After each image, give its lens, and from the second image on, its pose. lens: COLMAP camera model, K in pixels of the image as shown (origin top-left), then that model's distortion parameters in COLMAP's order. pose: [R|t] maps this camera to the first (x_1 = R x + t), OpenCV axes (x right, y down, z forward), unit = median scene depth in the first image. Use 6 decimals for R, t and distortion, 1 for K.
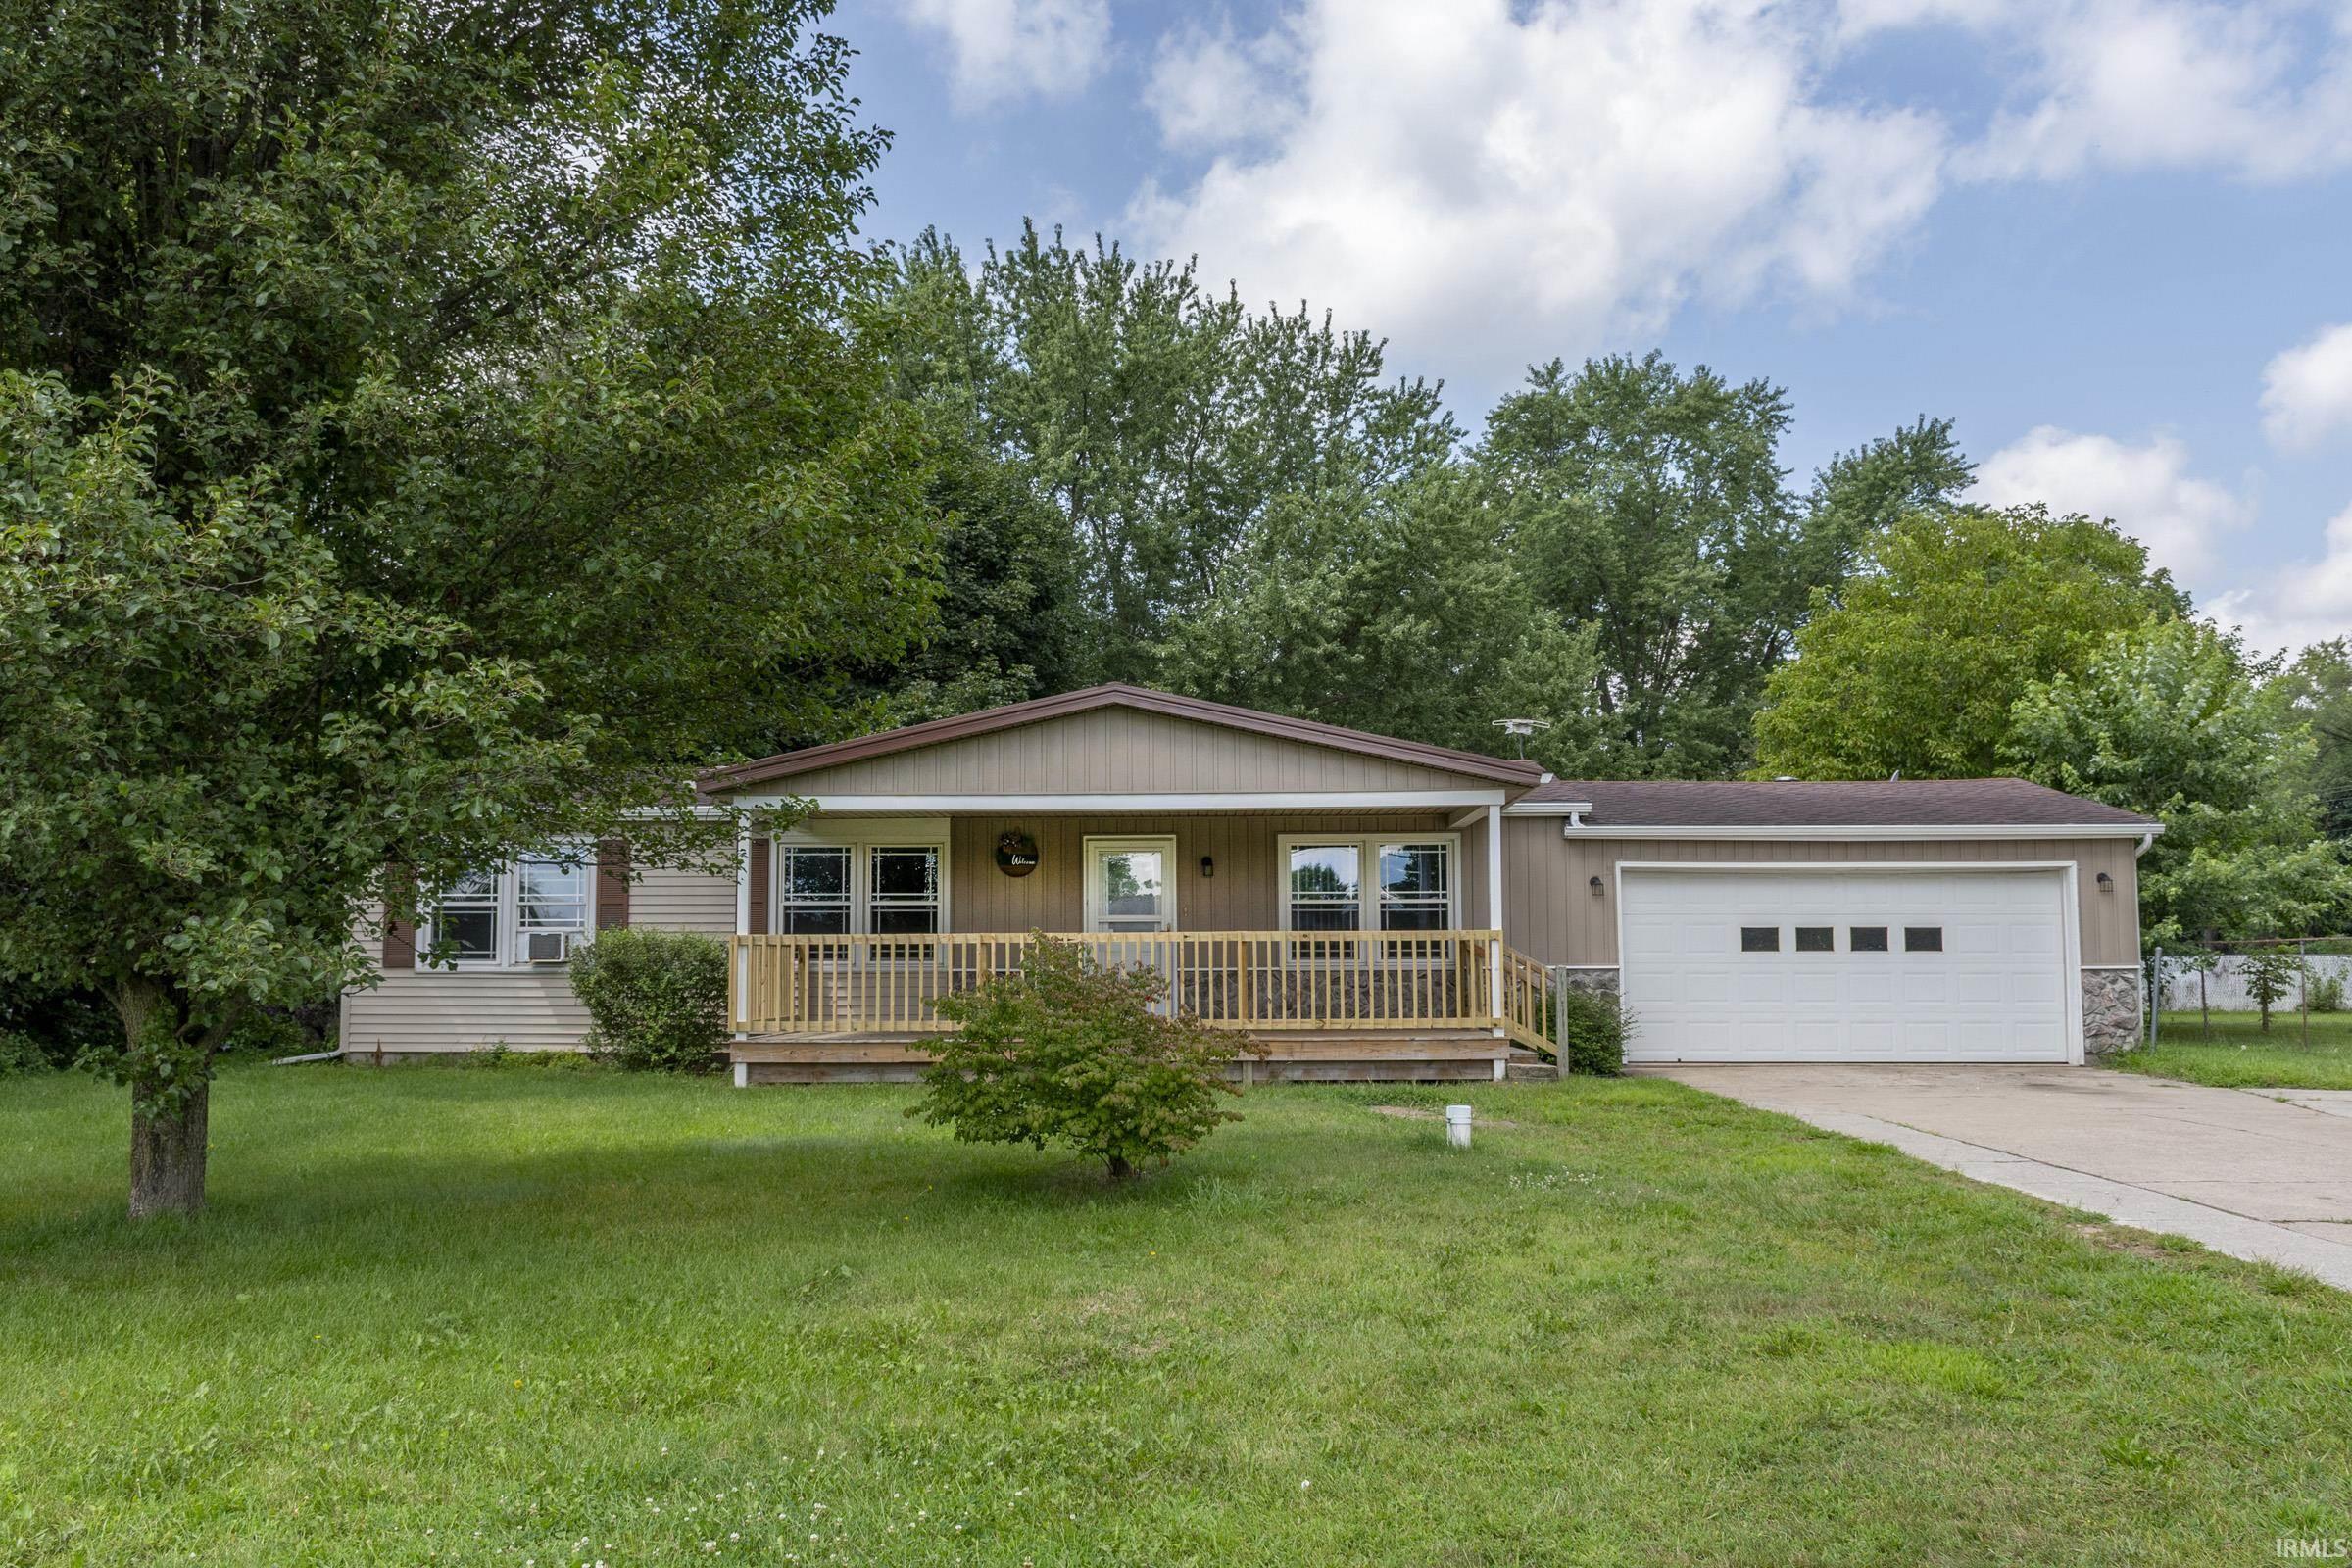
lens RADIAL K [[2033.7, 0, 1175.8], [0, 2033.7, 784.3], [0, 0, 1]] dist [-0.015422, -0.001390]
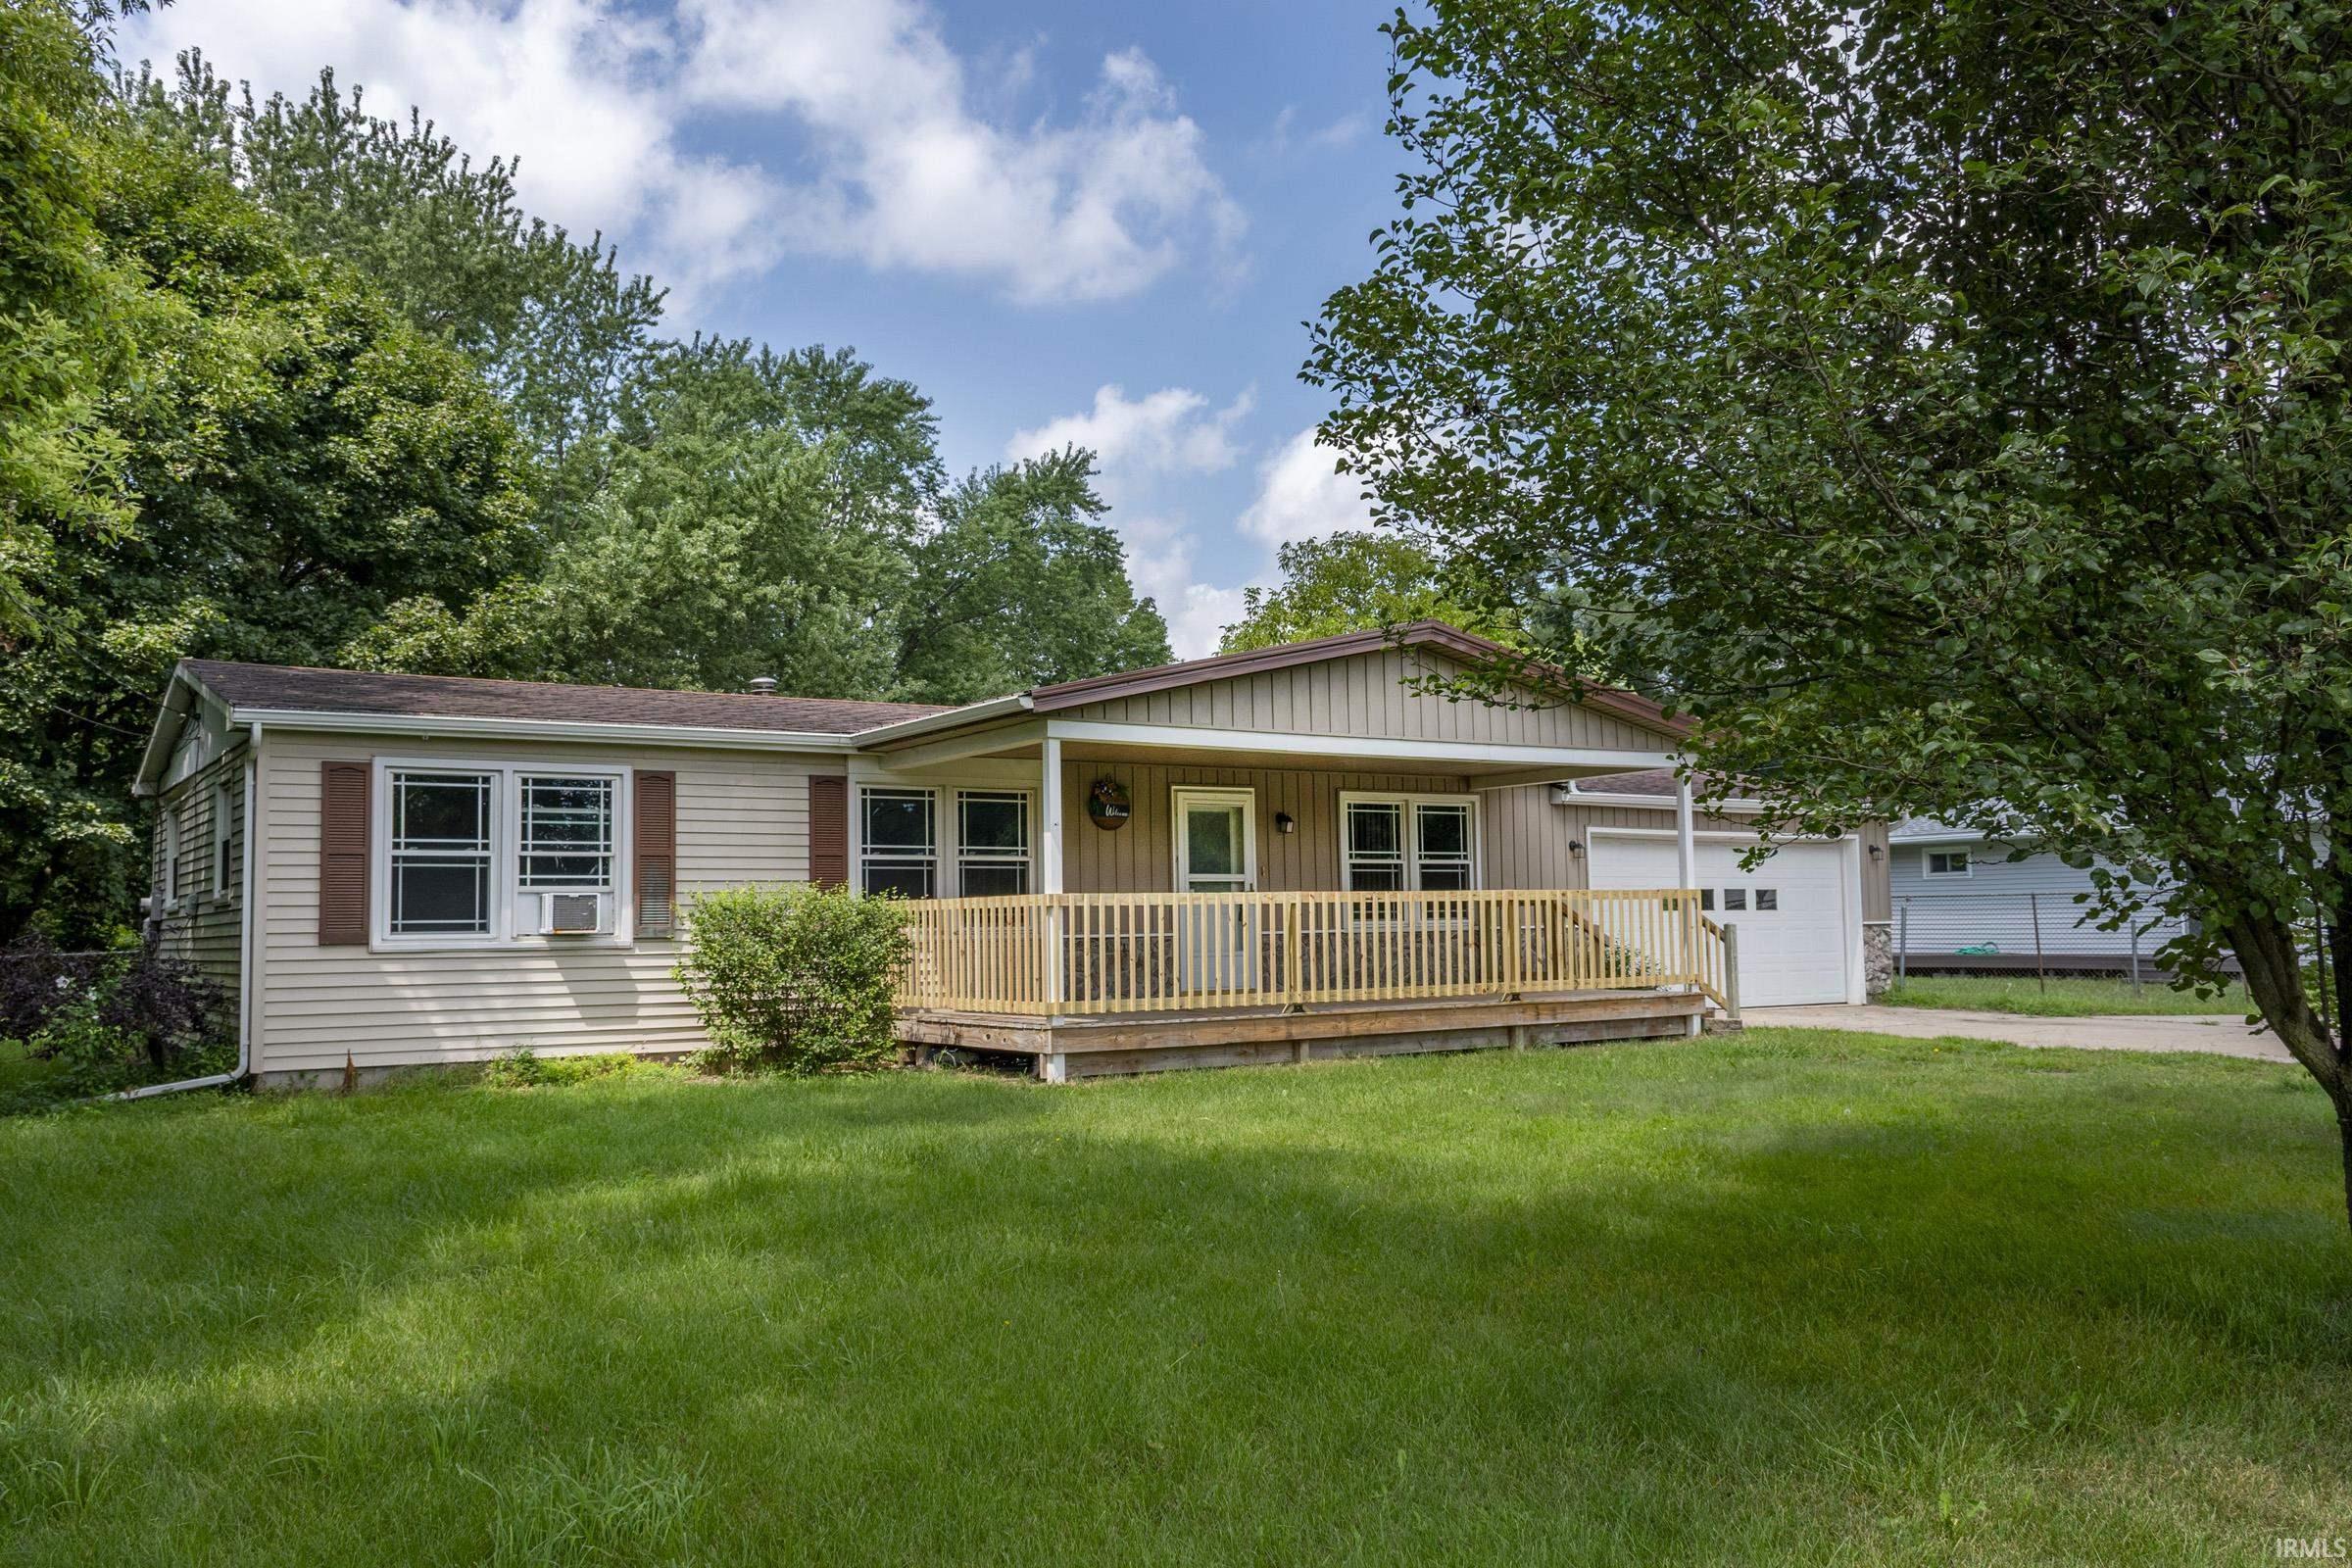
lens RADIAL K [[1869.4, 0, 1170.6], [0, 1869.4, 785.6], [0, 0, 1]] dist [0.009982, -0.001231]
pose [[0.819358, 0.033254, 0.572316, -0.519855], [-0.038675, 0.999248, -0.002691, 0.027473], [-0.571976, -0.019929, 0.820029, 0.322464]]
